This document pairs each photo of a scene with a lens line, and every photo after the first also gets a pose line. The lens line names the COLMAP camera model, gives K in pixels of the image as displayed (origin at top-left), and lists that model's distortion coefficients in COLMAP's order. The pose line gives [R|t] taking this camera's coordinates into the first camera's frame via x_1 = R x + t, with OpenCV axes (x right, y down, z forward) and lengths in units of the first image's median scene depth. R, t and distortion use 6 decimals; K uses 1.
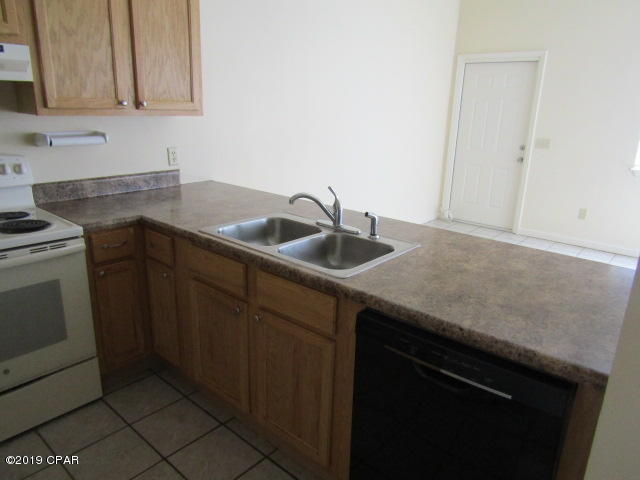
lens RADIAL K [[448.4, 0, 322.2], [0, 448.4, 240.0], [0, 0, 1]] dist [-0.019077, 0.003666]
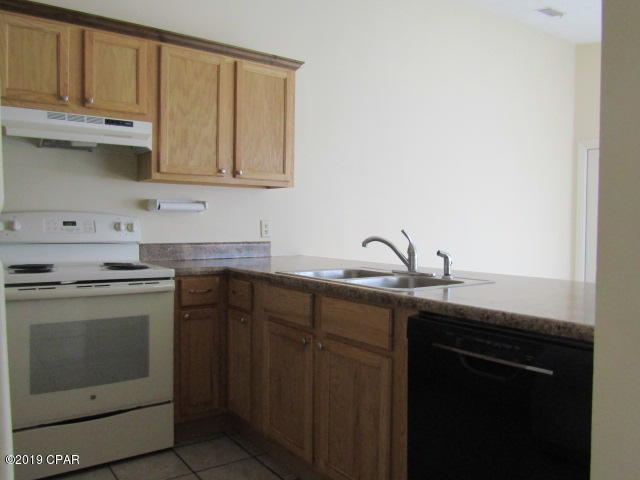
lens RADIAL K [[511.2, 0, 325.7], [0, 511.2, 240.5], [0, 0, 1]] dist [-0.034499, -0.001130]
pose [[0.972244, -0.017833, -0.233288, 0.111518], [-0.045030, 0.964187, -0.261371, 0.202715], [0.229595, 0.264621, 0.936623, -0.100713]]
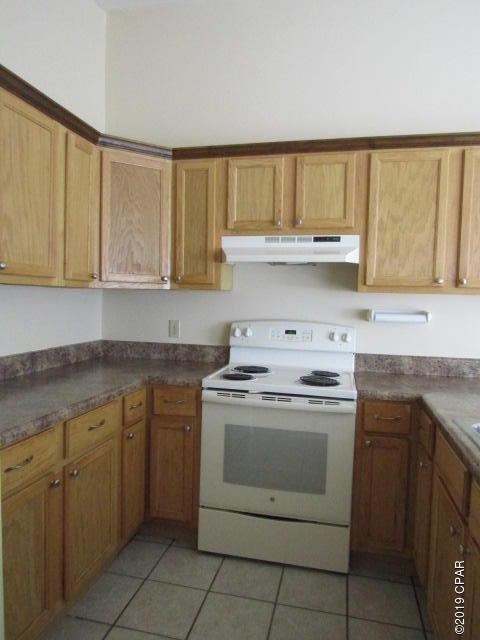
lens RADIAL K [[448.4, 0, 239.6], [0, 448.4, 320.4], [0, 0, 1]] dist [-0.019077, 0.003666]
pose [[0.462340, 0.026758, -0.886299, 0.246086], [-0.266353, 0.957574, -0.110034, -0.000141], [0.845753, 0.286941, 0.449852, 0.238696]]
